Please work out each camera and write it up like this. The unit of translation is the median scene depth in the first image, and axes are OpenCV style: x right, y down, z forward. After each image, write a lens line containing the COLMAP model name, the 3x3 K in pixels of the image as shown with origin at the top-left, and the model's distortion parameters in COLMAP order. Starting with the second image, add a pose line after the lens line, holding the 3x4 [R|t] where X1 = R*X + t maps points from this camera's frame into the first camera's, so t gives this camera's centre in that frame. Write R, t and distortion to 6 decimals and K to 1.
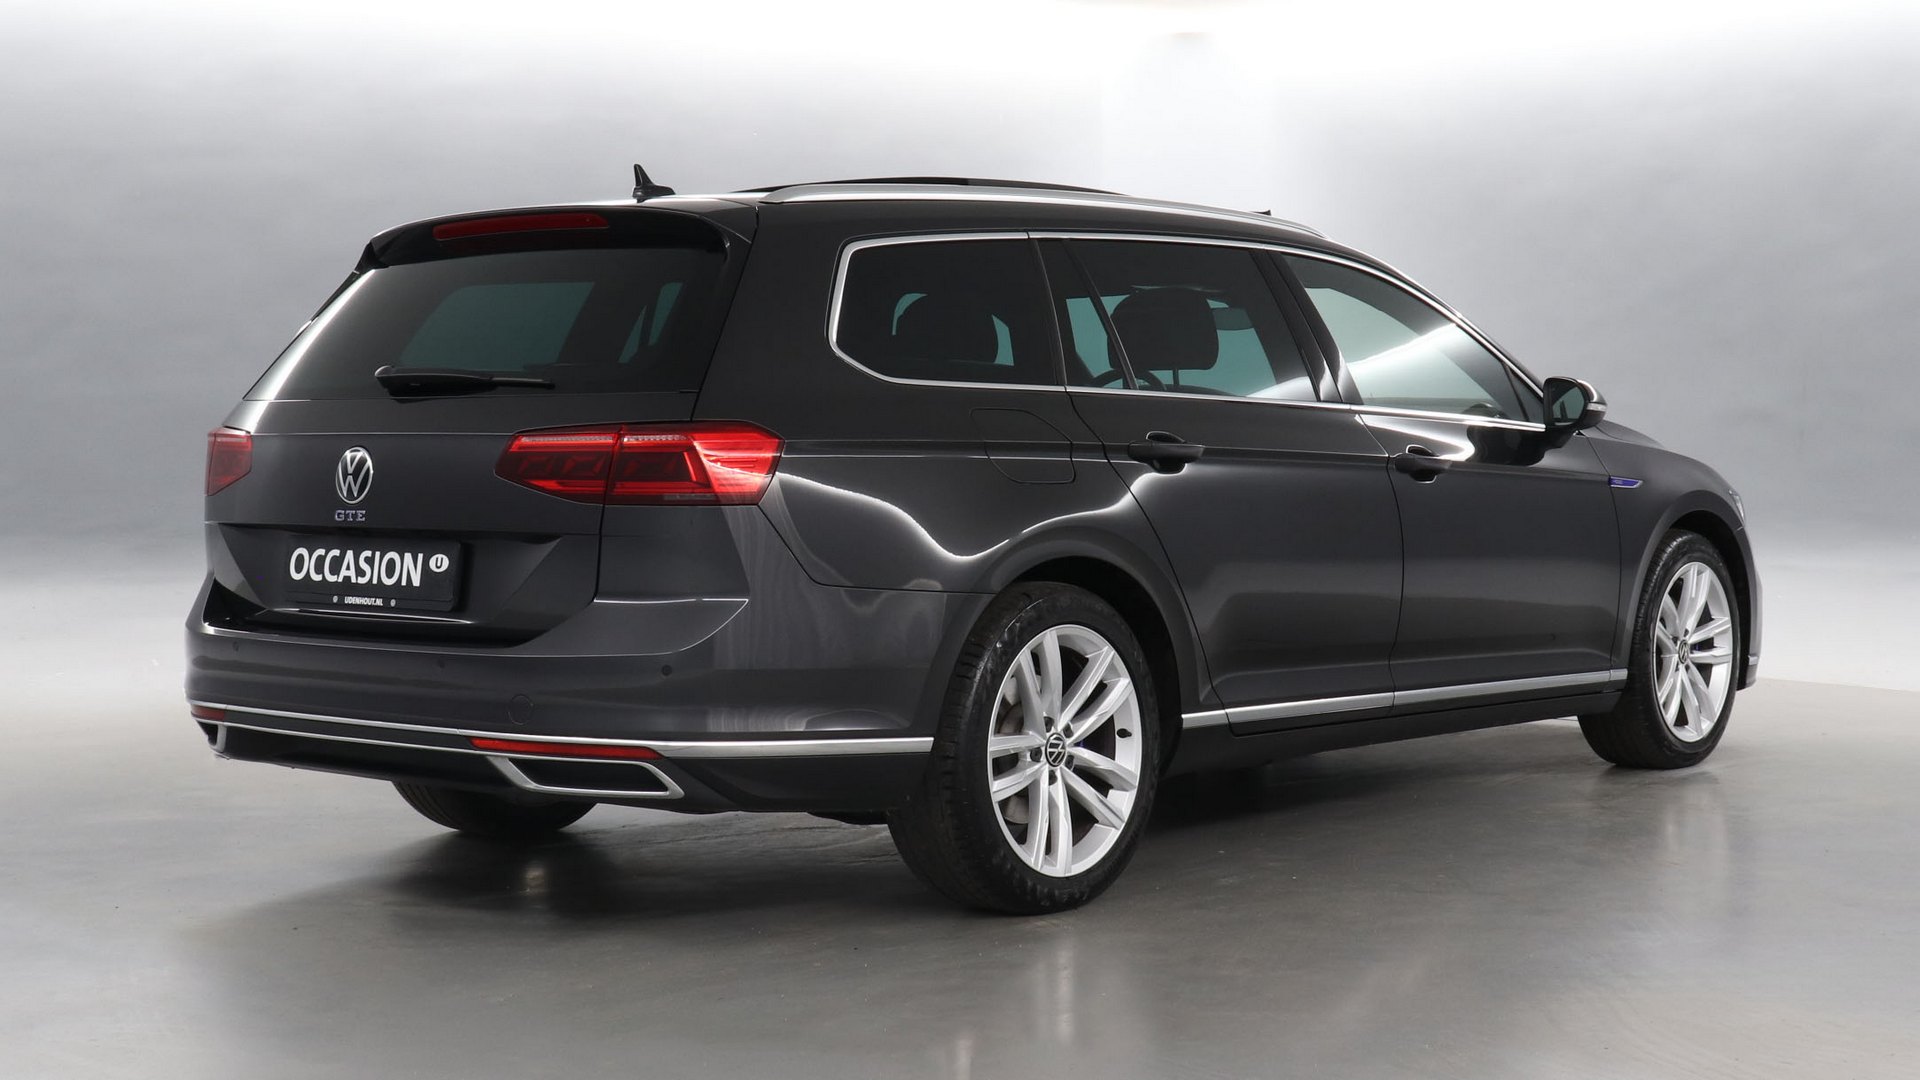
lens RADIAL K [[2507.6, 0, 960.0], [0, 2507.6, 540.0], [0, 0, 1]] dist [-0.016807, 0.008369]
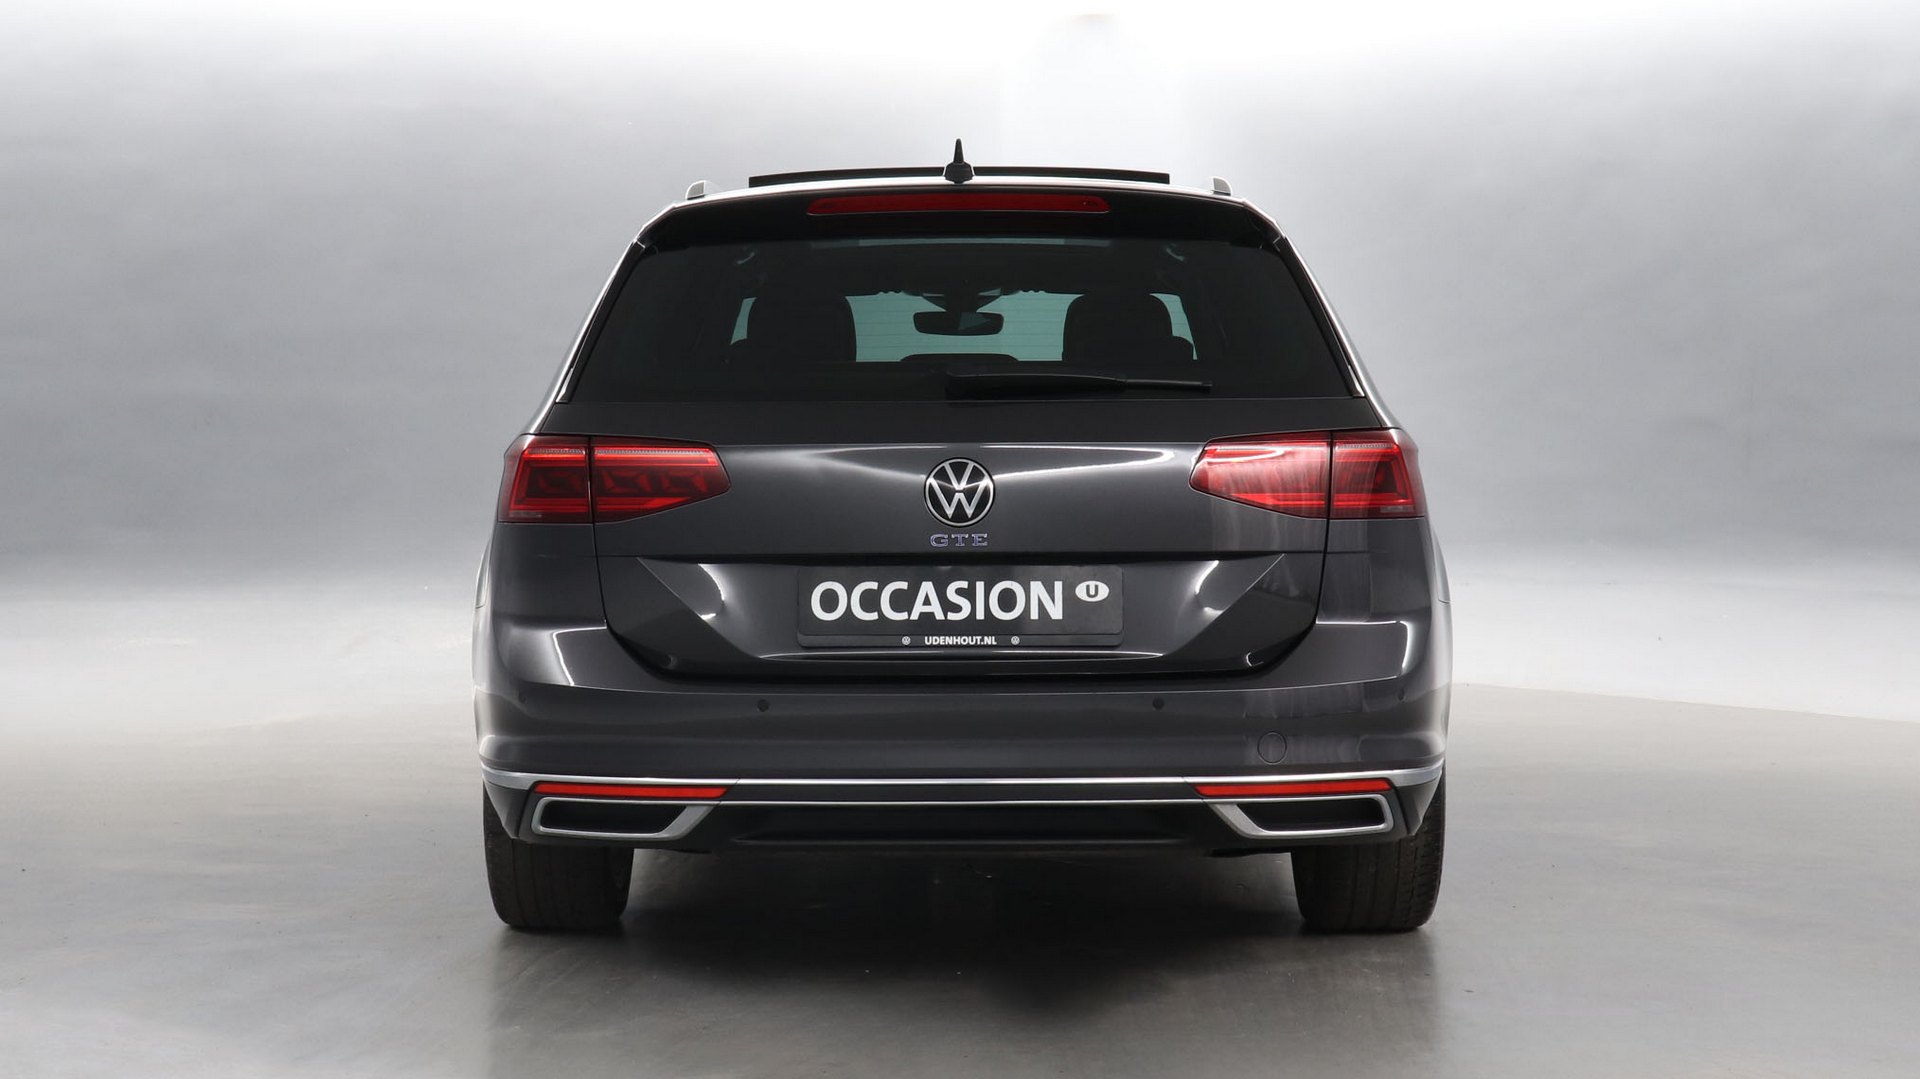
lens RADIAL K [[2507.6, 0, 960.0], [0, 2507.6, 539.5], [0, 0, 1]] dist [-0.016807, 0.008369]
pose [[0.795157, -0.027591, 0.605776, -0.757035], [0.028682, 0.999558, 0.007878, -0.016663], [-0.605725, 0.011110, 0.795596, 0.324914]]
